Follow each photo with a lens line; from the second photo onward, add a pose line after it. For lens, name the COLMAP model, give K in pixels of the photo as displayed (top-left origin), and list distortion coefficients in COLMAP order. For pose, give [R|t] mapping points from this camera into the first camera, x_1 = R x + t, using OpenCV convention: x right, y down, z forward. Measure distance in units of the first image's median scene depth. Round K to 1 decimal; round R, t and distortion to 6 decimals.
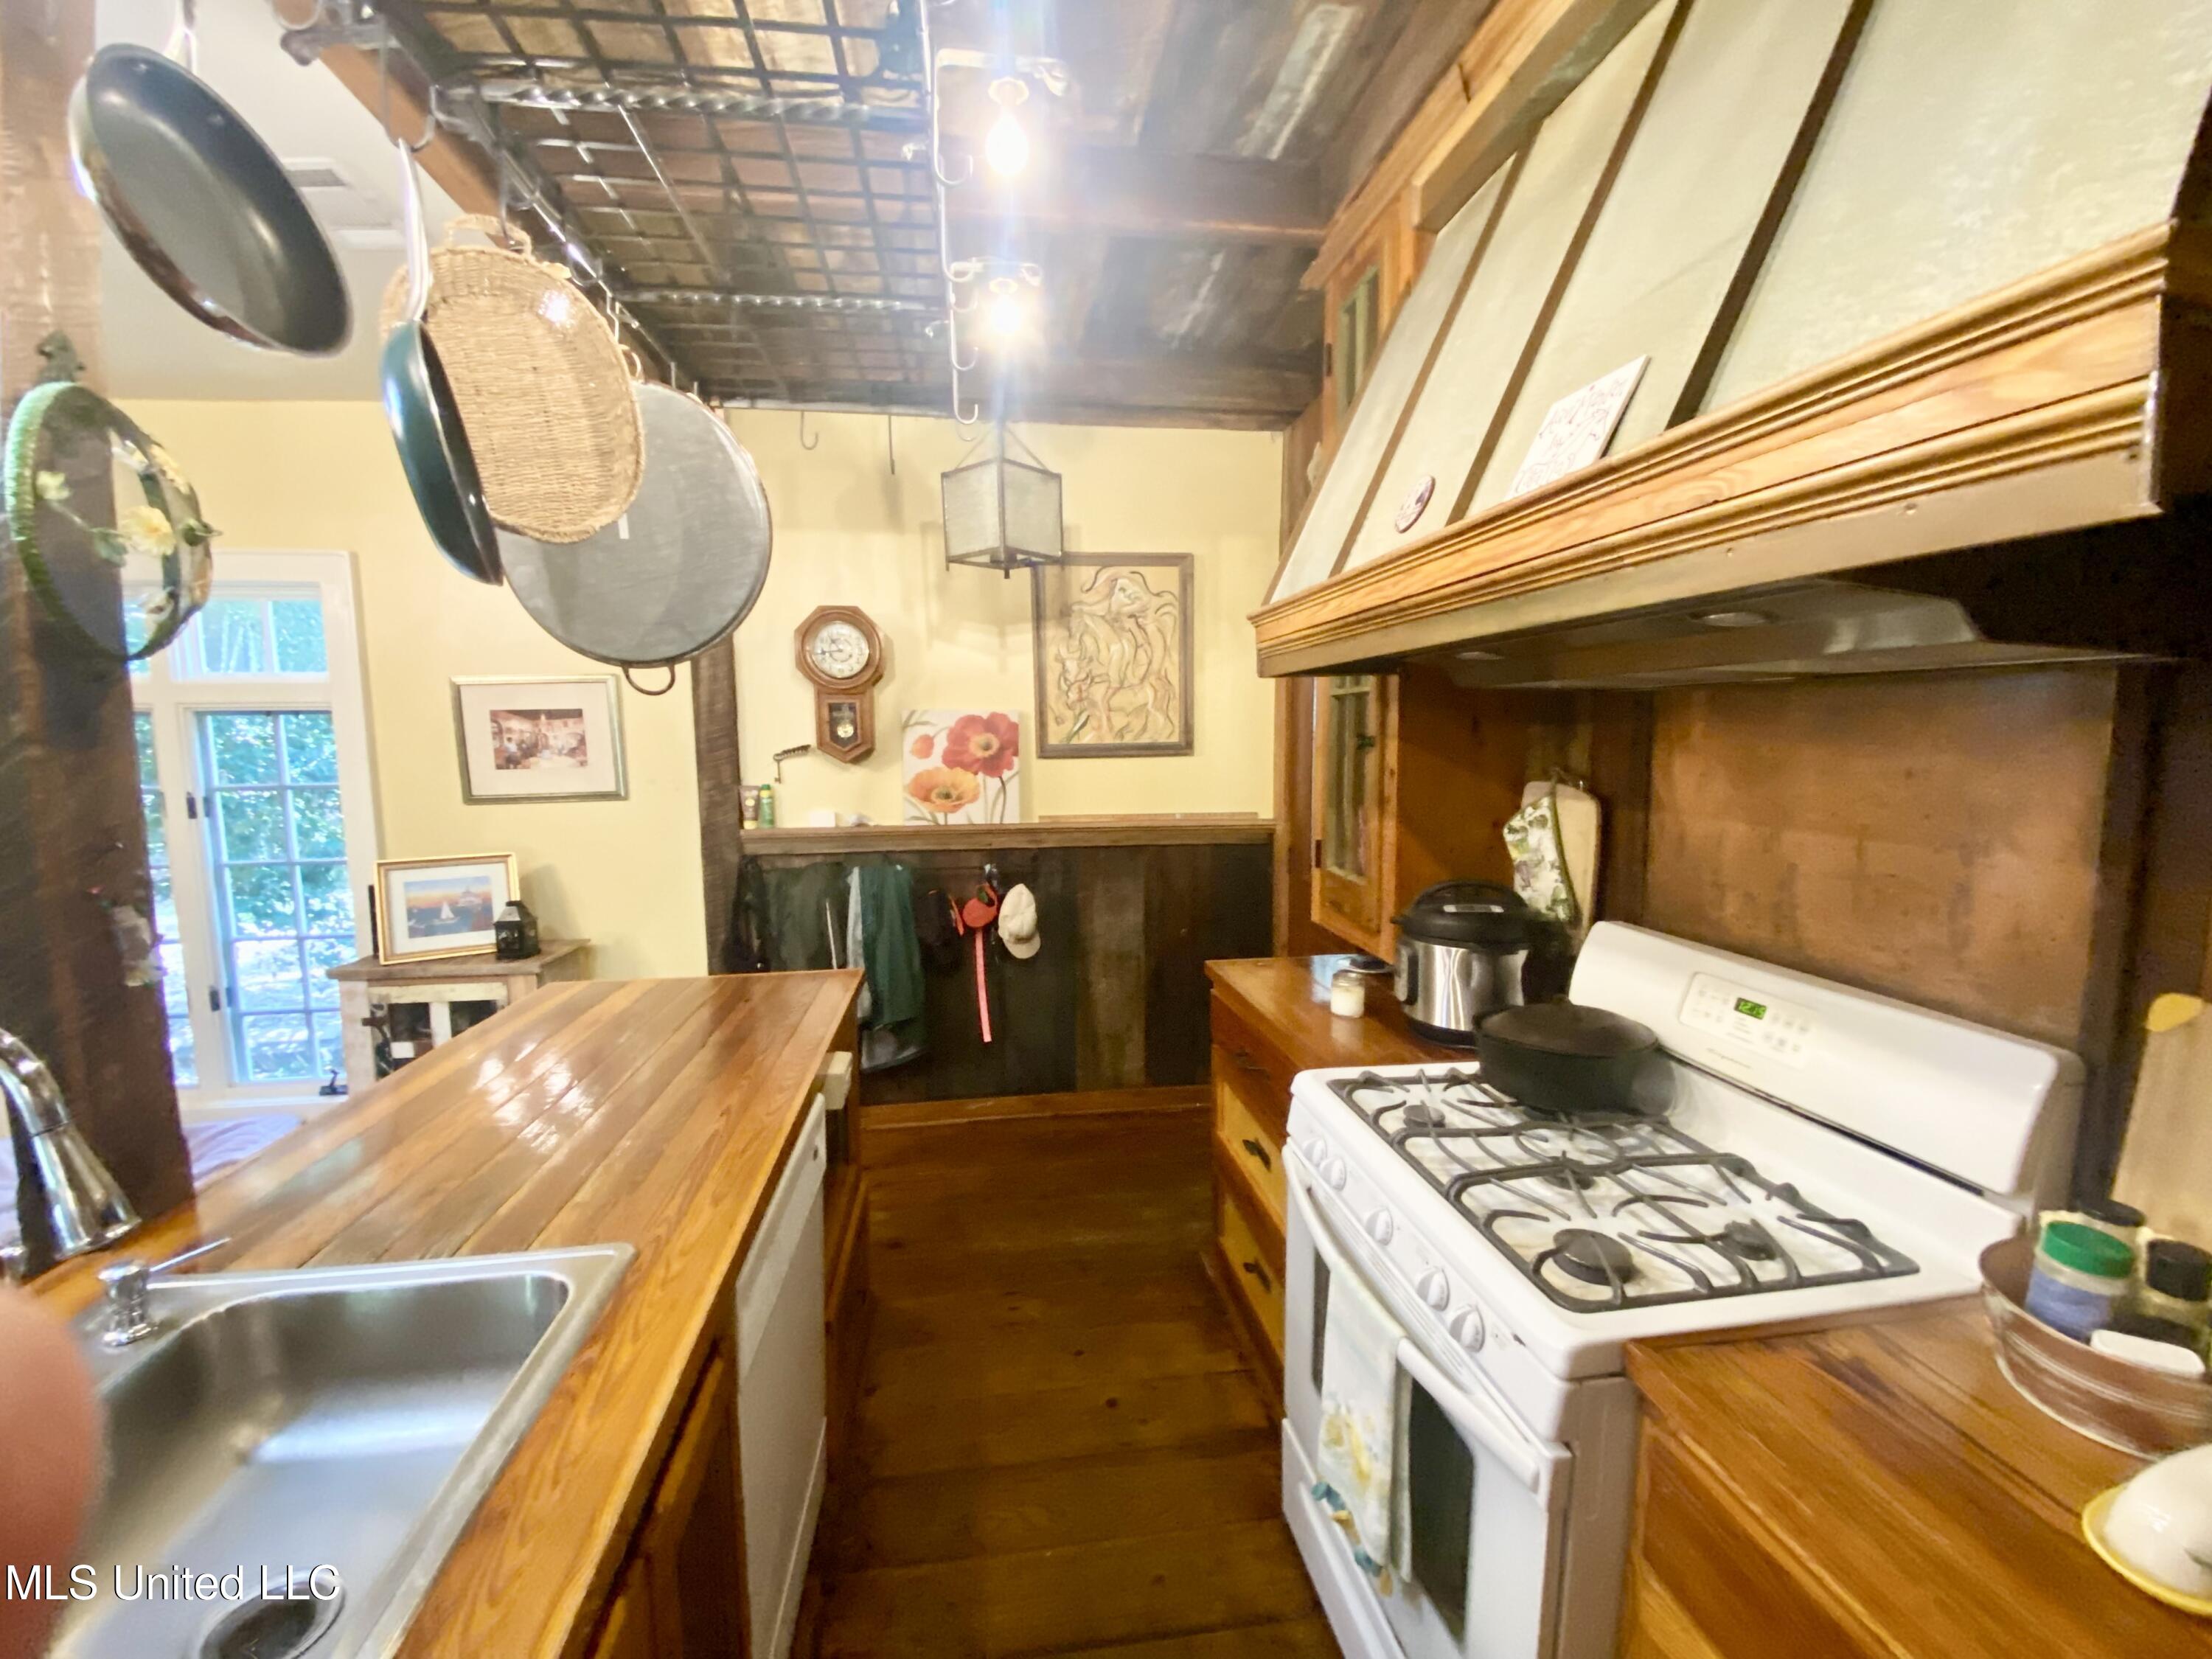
lens RADIAL K [[893.7, 0, 1105.7], [0, 893.7, 836.9], [0, 0, 1]] dist [0.008320, -0.014141]
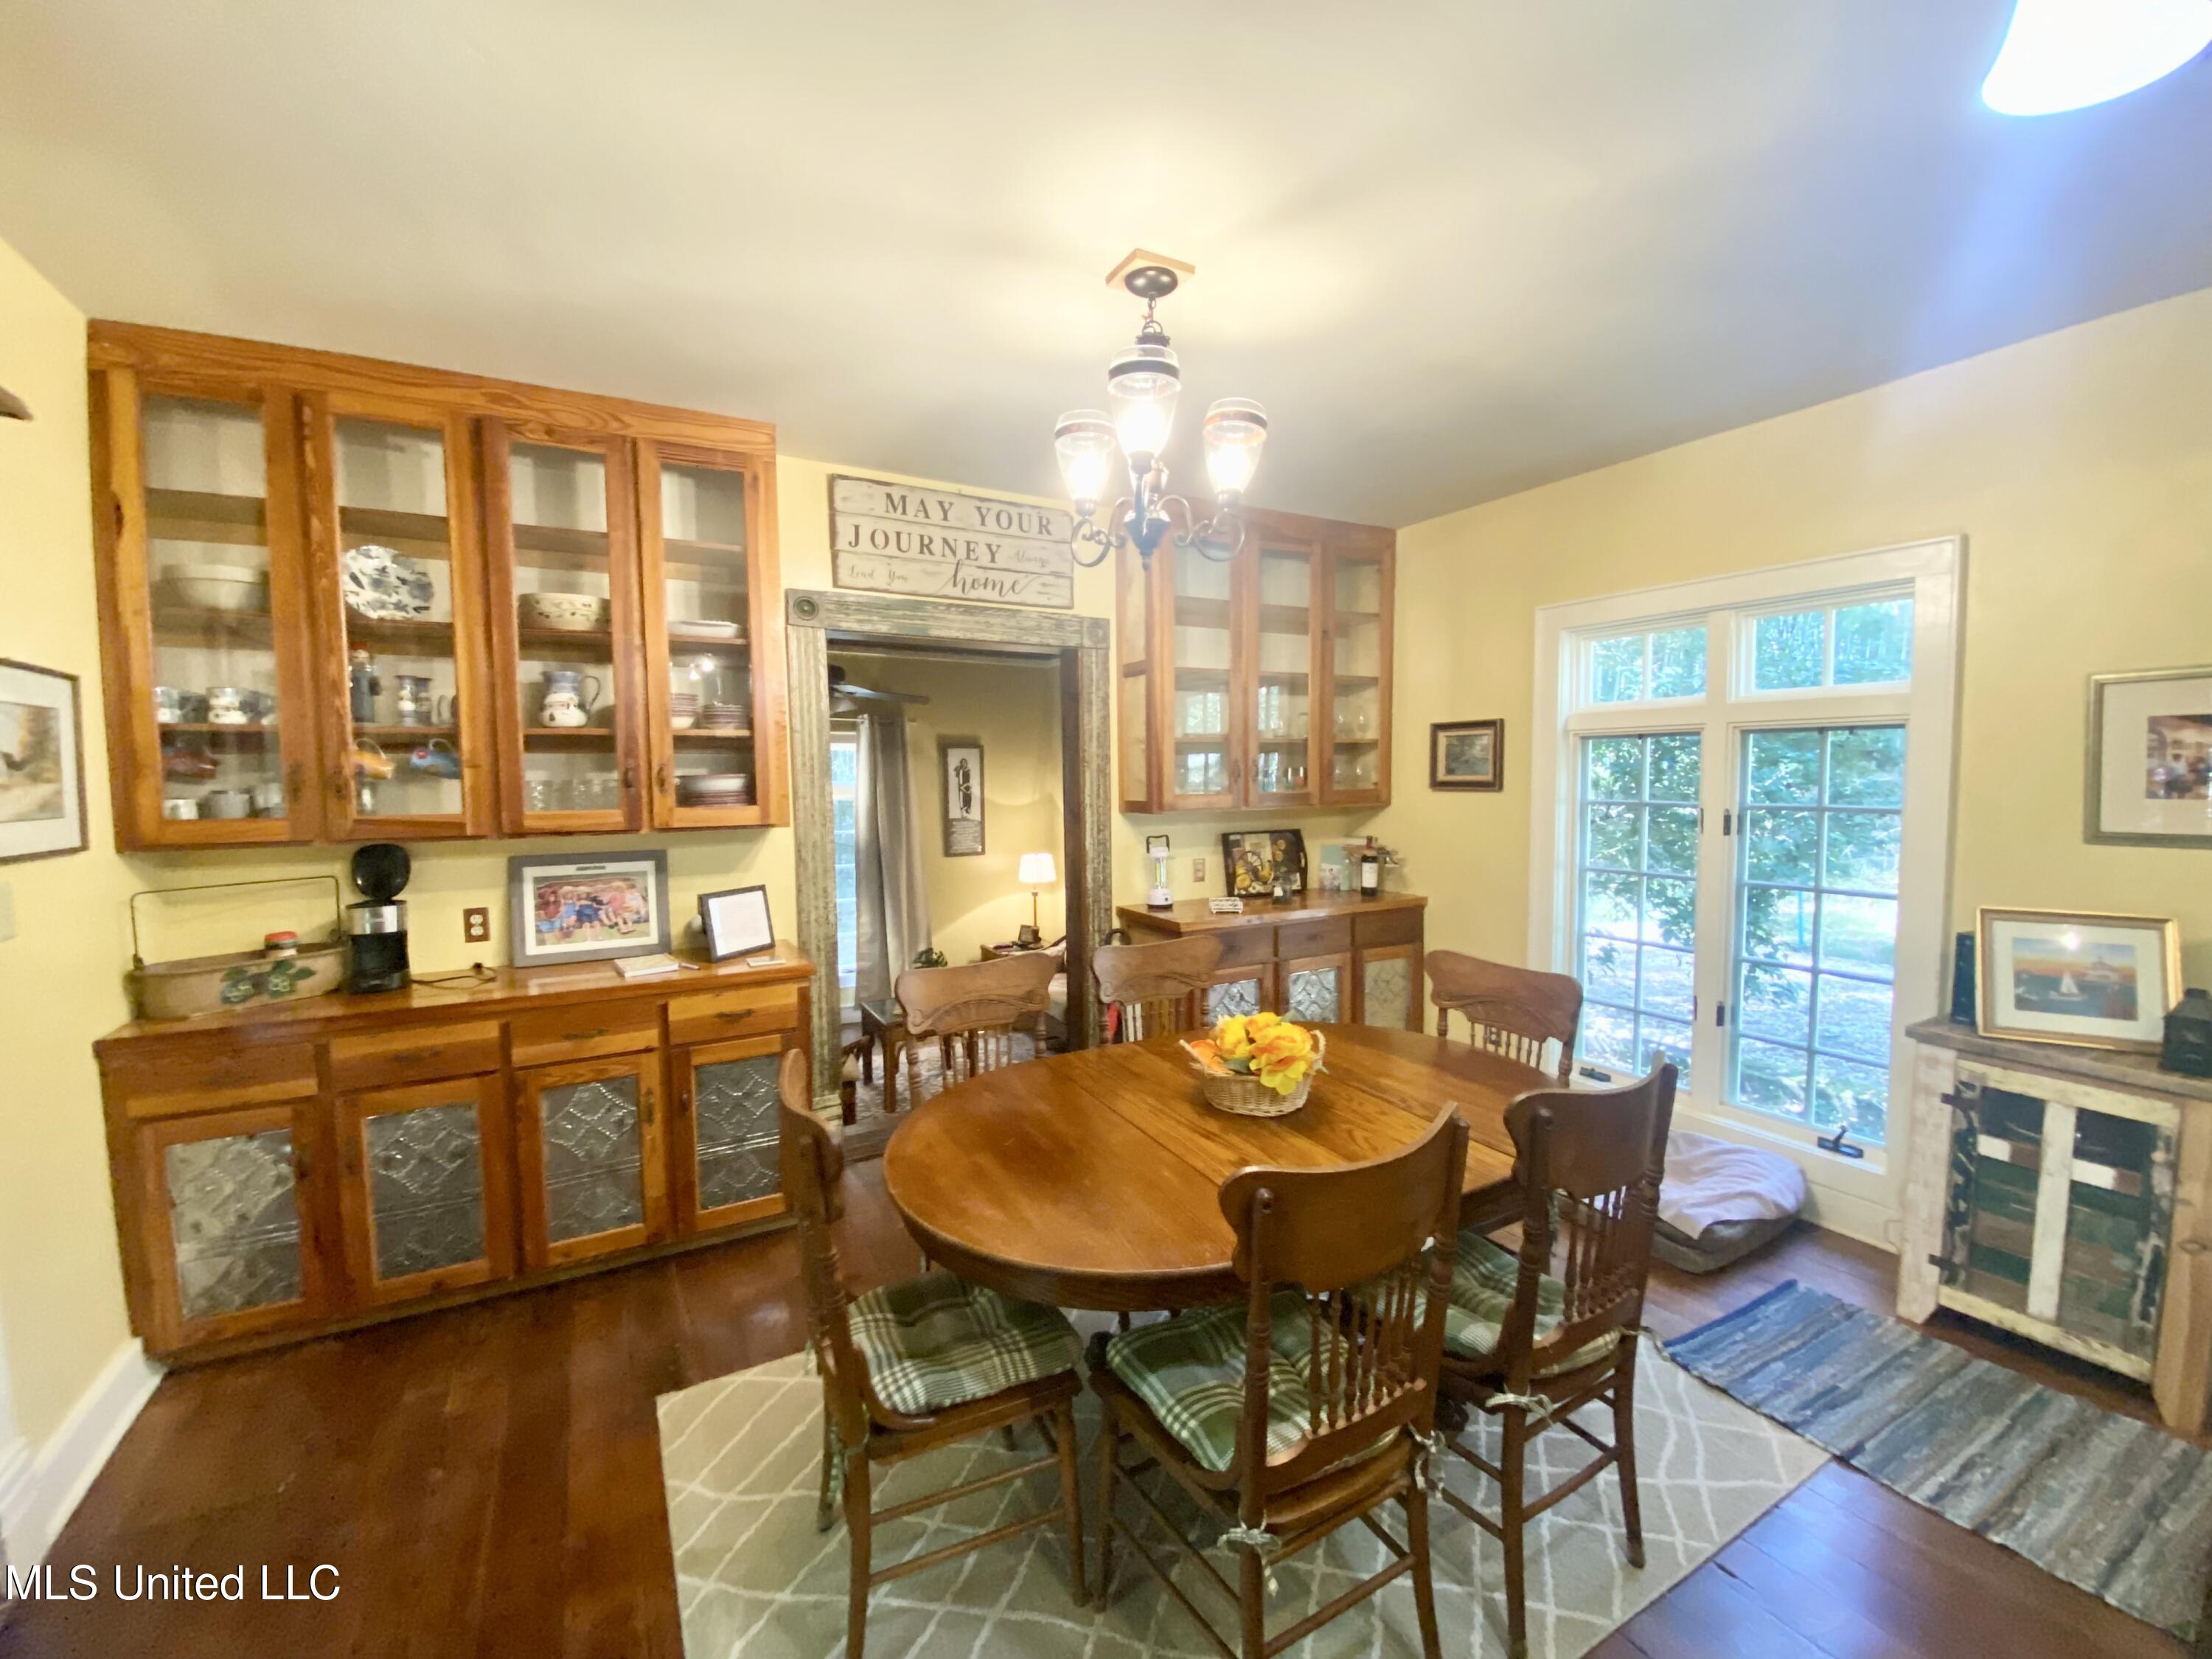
lens RADIAL K [[893.7, 0, 1105.3], [0, 893.7, 833.3], [0, 0, 1]] dist [0.008320, -0.014141]
pose [[0.348402, 0.068502, -0.934839, -0.451262], [-0.090498, 0.995125, 0.039193, 0.001603], [0.932966, 0.070946, 0.352903, -0.043759]]
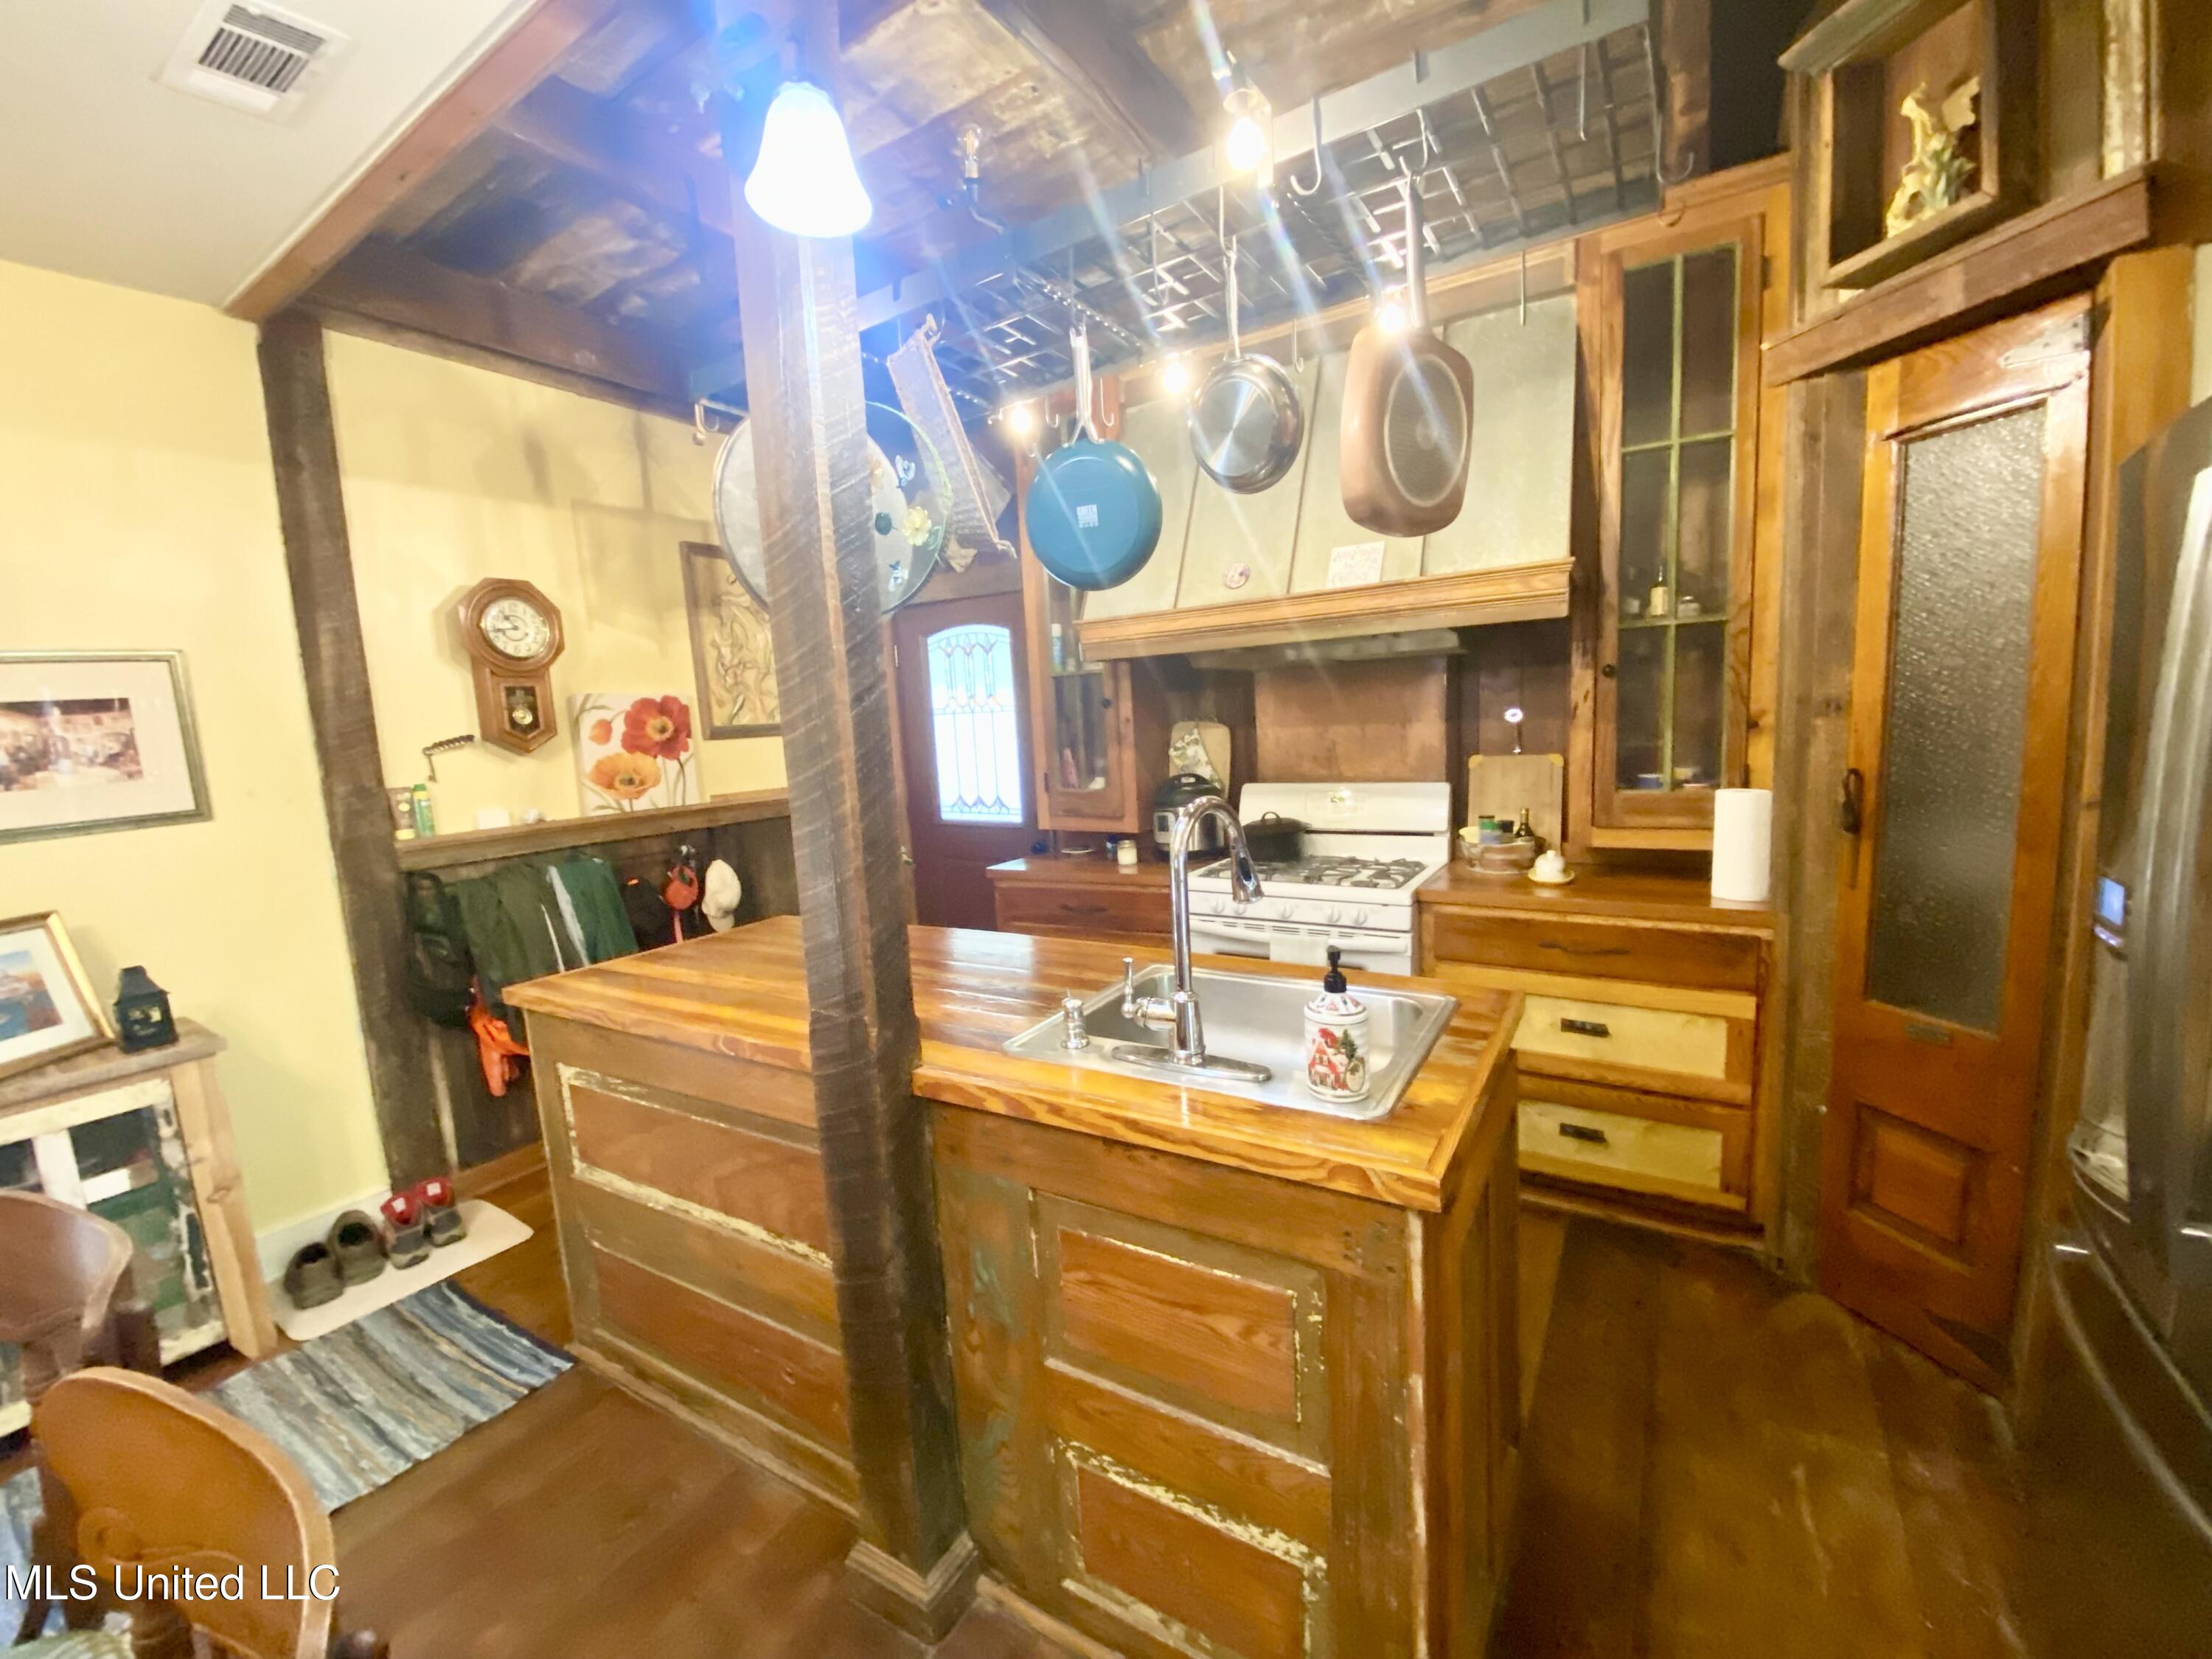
lens RADIAL K [[893.7, 0, 1098.2], [0, 893.7, 829.9], [0, 0, 1]] dist [0.008320, -0.014141]
pose [[0.644990, -0.123634, 0.754124, -0.914031], [0.133426, 0.989887, 0.048168, 0.043333], [-0.752453, 0.069552, 0.654964, -0.045810]]
